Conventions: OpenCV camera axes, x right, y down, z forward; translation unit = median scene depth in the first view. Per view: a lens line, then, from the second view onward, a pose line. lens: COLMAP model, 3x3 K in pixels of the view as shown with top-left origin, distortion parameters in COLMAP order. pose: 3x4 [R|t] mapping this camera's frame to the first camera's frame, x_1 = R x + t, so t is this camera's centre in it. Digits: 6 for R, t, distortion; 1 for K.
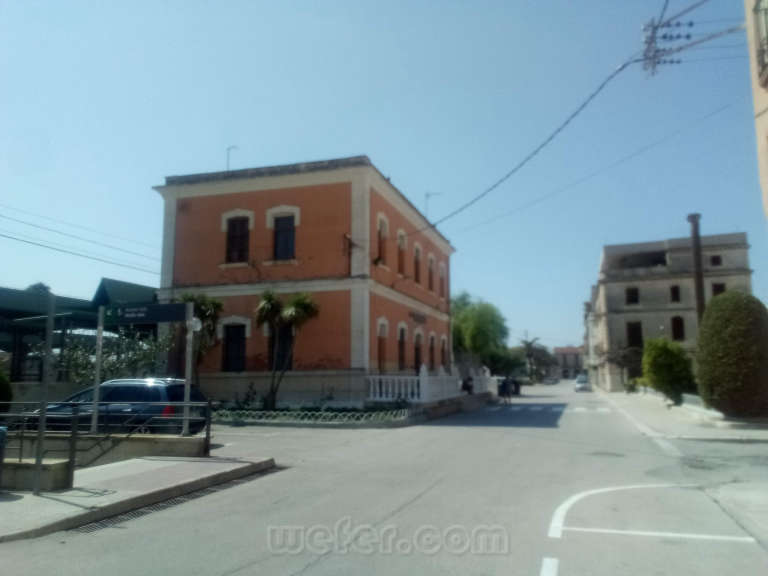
lens RADIAL K [[600.9, 0, 403.1], [0, 600.9, 289.3], [0, 0, 1]] dist [0.064733, -0.008840]
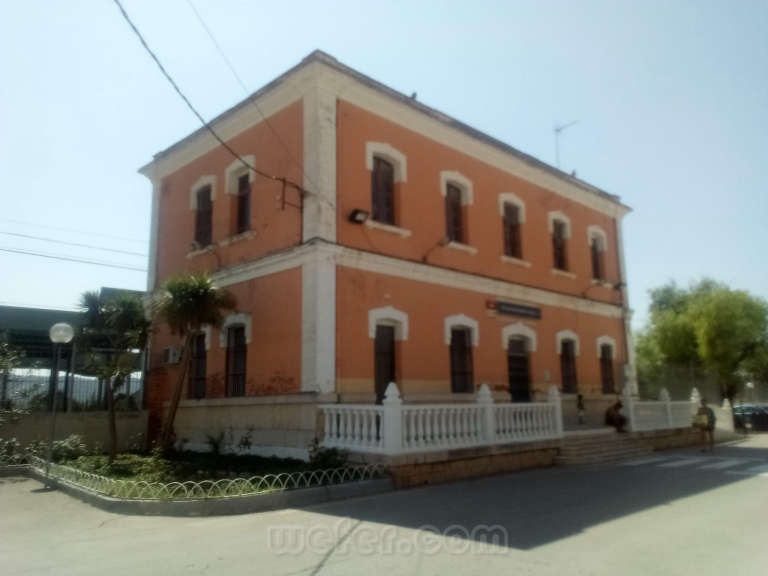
lens RADIAL K [[600.9, 0, 403.1], [0, 600.9, 289.3], [0, 0, 1]] dist [0.064733, -0.008840]
pose [[0.879158, -0.092783, -0.467410, 0.284081], [0.076831, 0.995628, -0.053124, 0.064906], [0.470296, 0.010793, 0.882443, 0.485722]]
